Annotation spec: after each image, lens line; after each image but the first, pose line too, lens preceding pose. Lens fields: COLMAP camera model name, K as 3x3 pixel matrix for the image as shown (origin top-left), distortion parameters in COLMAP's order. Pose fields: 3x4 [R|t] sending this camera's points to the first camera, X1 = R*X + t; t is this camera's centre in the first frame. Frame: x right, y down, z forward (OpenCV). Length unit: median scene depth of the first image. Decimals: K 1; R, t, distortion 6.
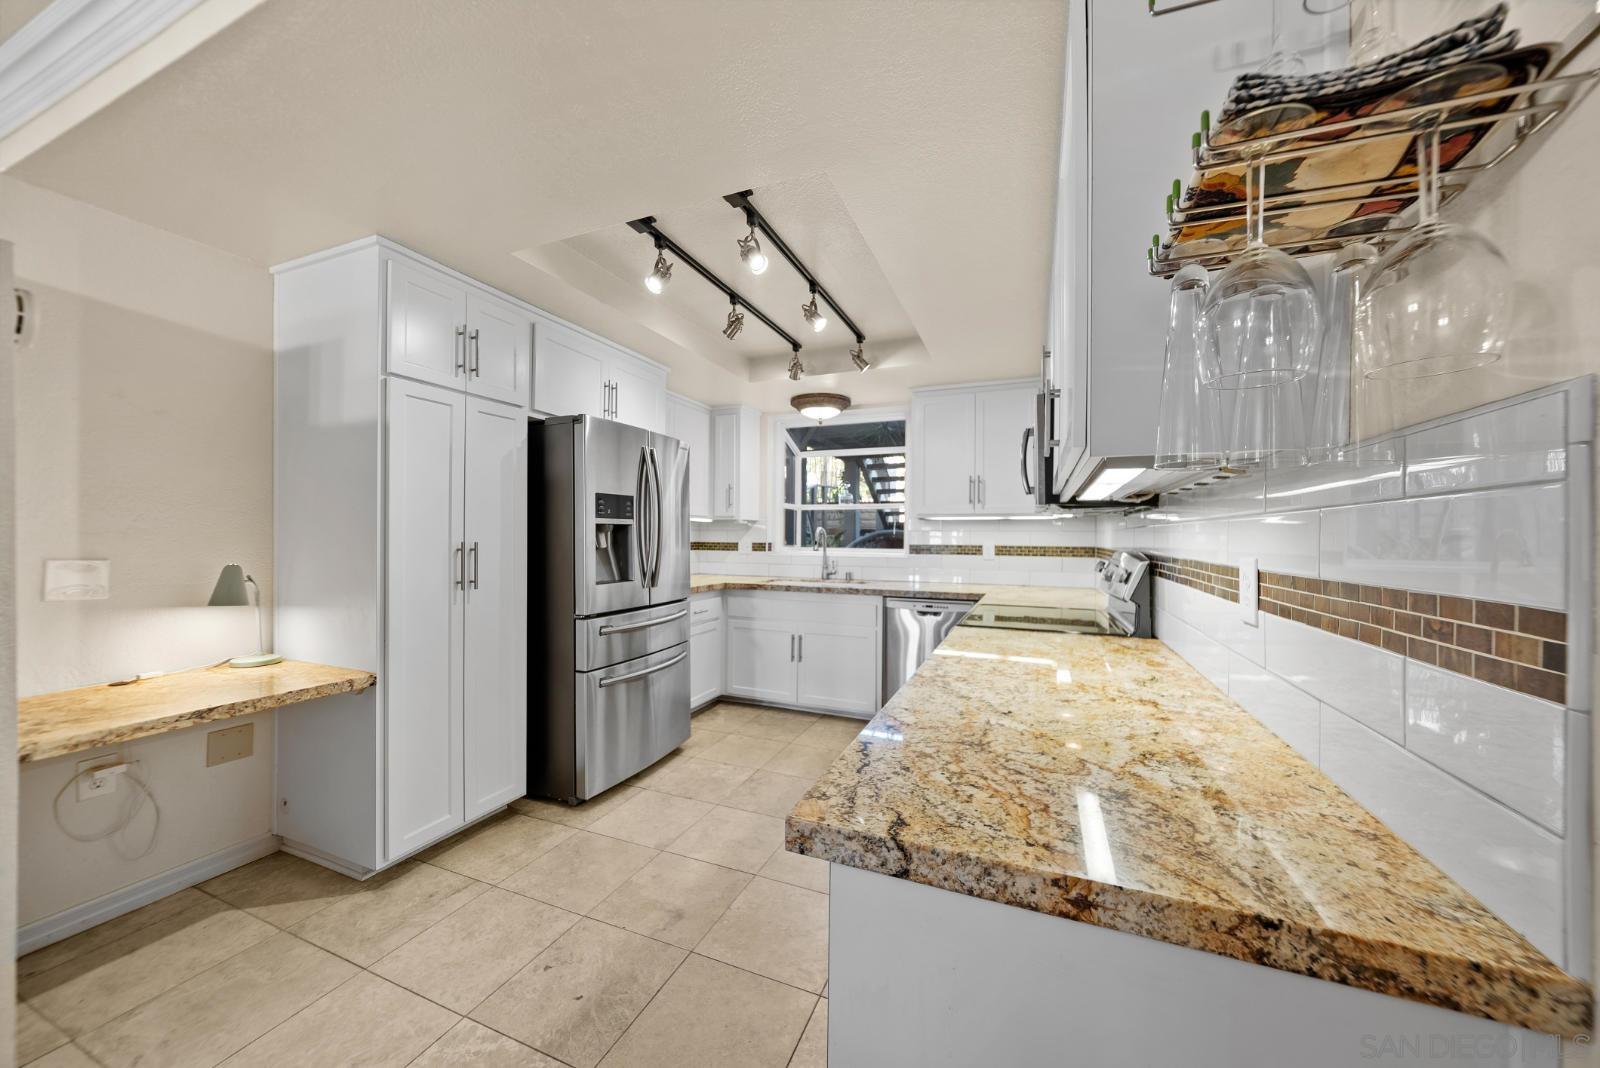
lens RADIAL K [[557.1, 0, 805.9], [0, 557.1, 534.1], [0, 0, 1]] dist [-0.001965, 0.000254]
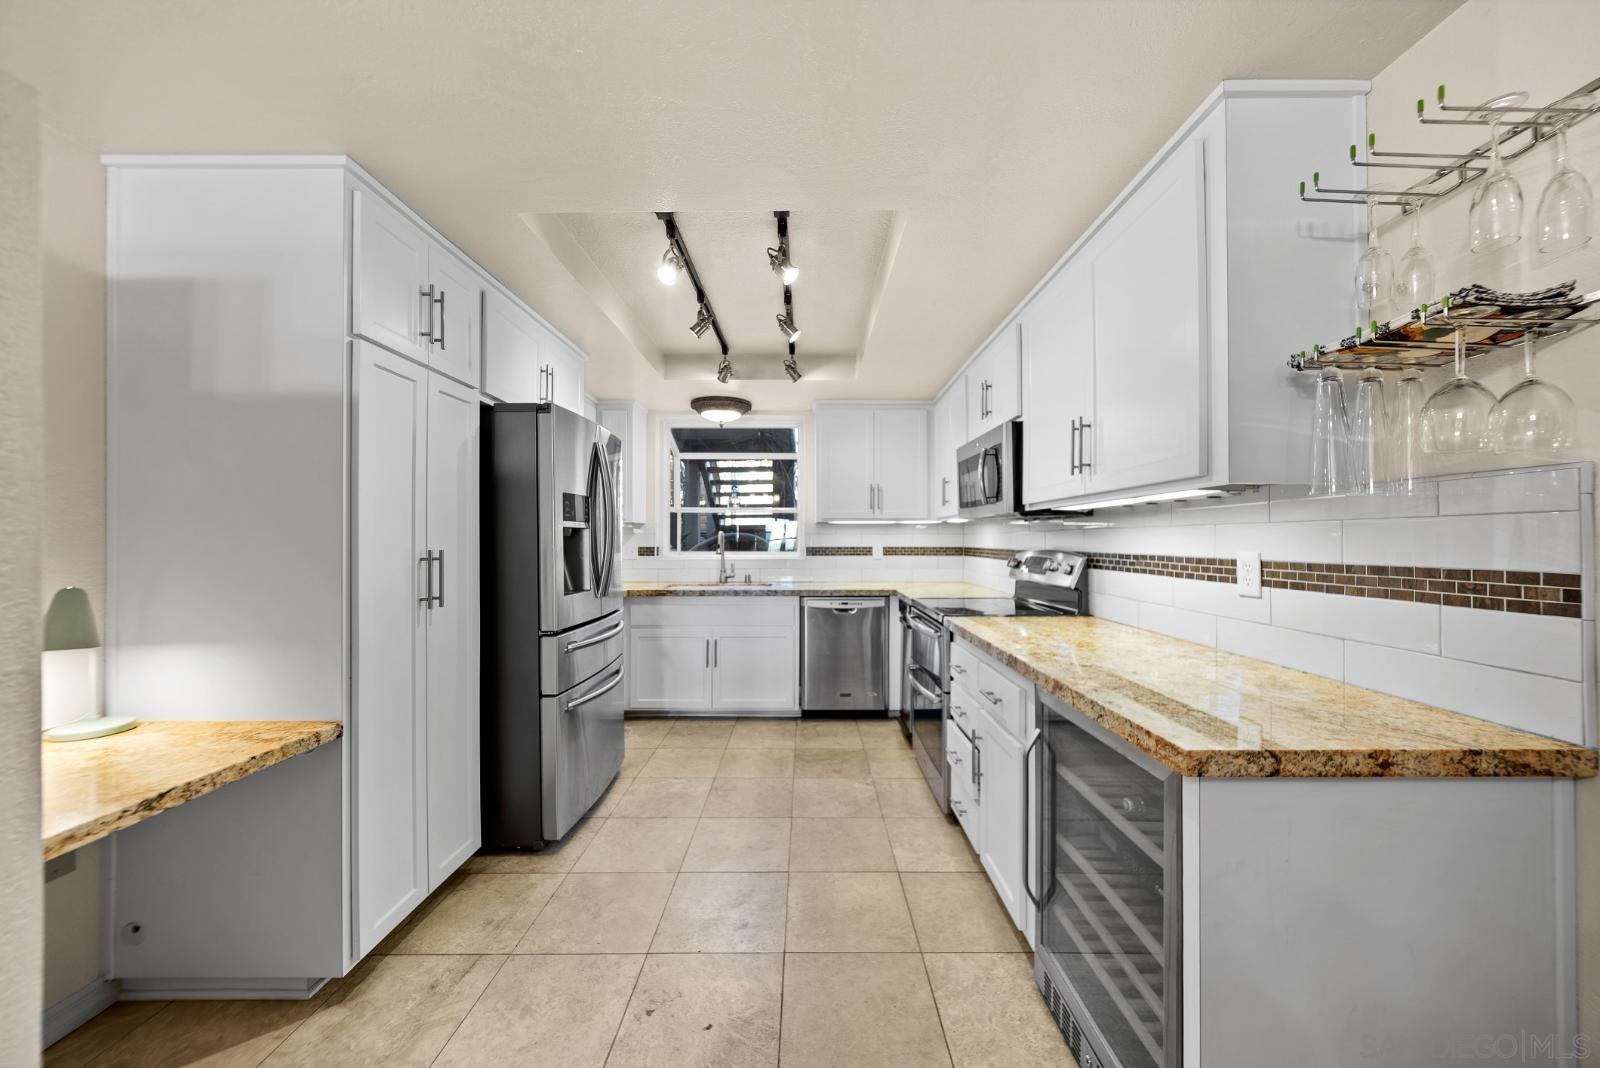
lens RADIAL K [[557.1, 0, 814.3], [0, 557.1, 533.9], [0, 0, 1]] dist [-0.001965, 0.000254]
pose [[0.925105, -0.003078, 0.379698, -0.402875], [0.005085, 0.999978, -0.004282, -0.002969], [-0.379677, 0.005892, 0.925100, 0.031167]]
